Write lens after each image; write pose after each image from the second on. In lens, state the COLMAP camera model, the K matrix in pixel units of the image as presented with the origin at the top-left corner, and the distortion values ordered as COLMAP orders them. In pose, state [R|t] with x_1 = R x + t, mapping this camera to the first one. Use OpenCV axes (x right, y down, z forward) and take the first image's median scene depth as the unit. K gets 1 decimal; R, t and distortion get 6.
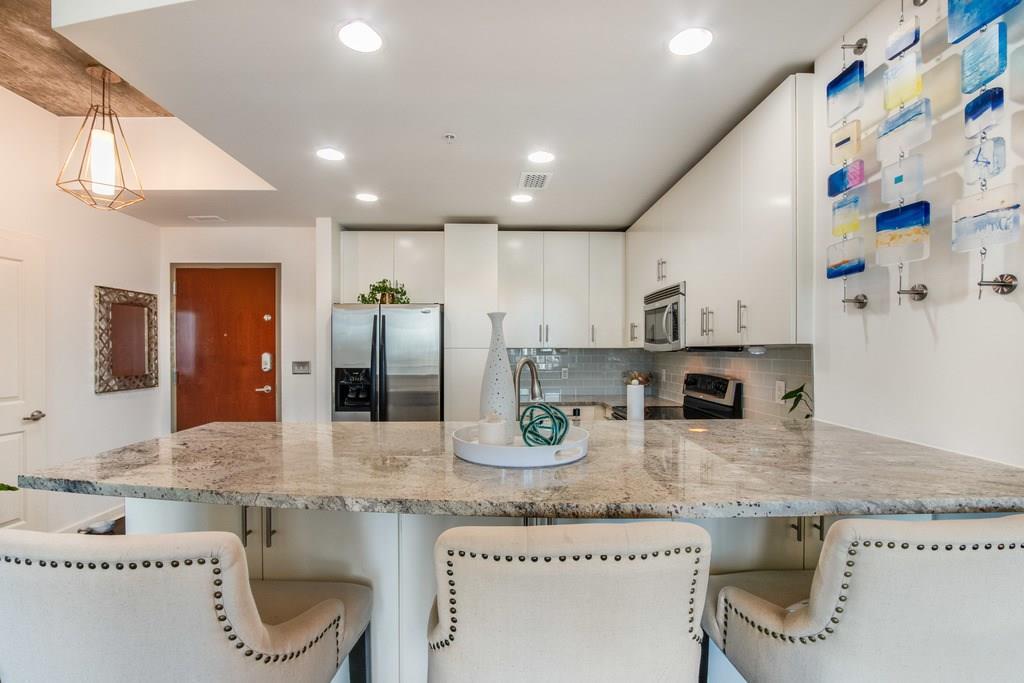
lens RADIAL K [[470.4, 0, 506.7], [0, 470.4, 351.7], [0, 0, 1]] dist [-0.011078, 0.002198]
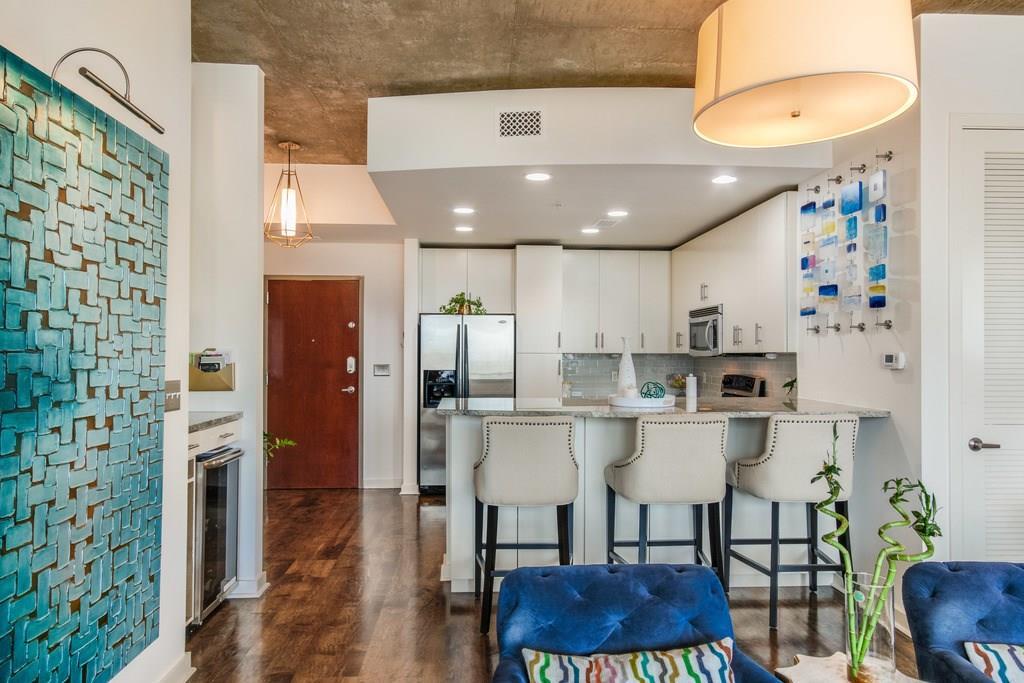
lens RADIAL K [[651.7, 0, 505.1], [0, 651.7, 345.8], [0, 0, 1]] dist [0.009426, 0.008450]
pose [[0.999371, 0.003774, 0.035267, -0.249686], [-0.003198, 0.999860, -0.016396, 0.000742], [-0.035324, 0.016273, 0.999243, -0.685862]]
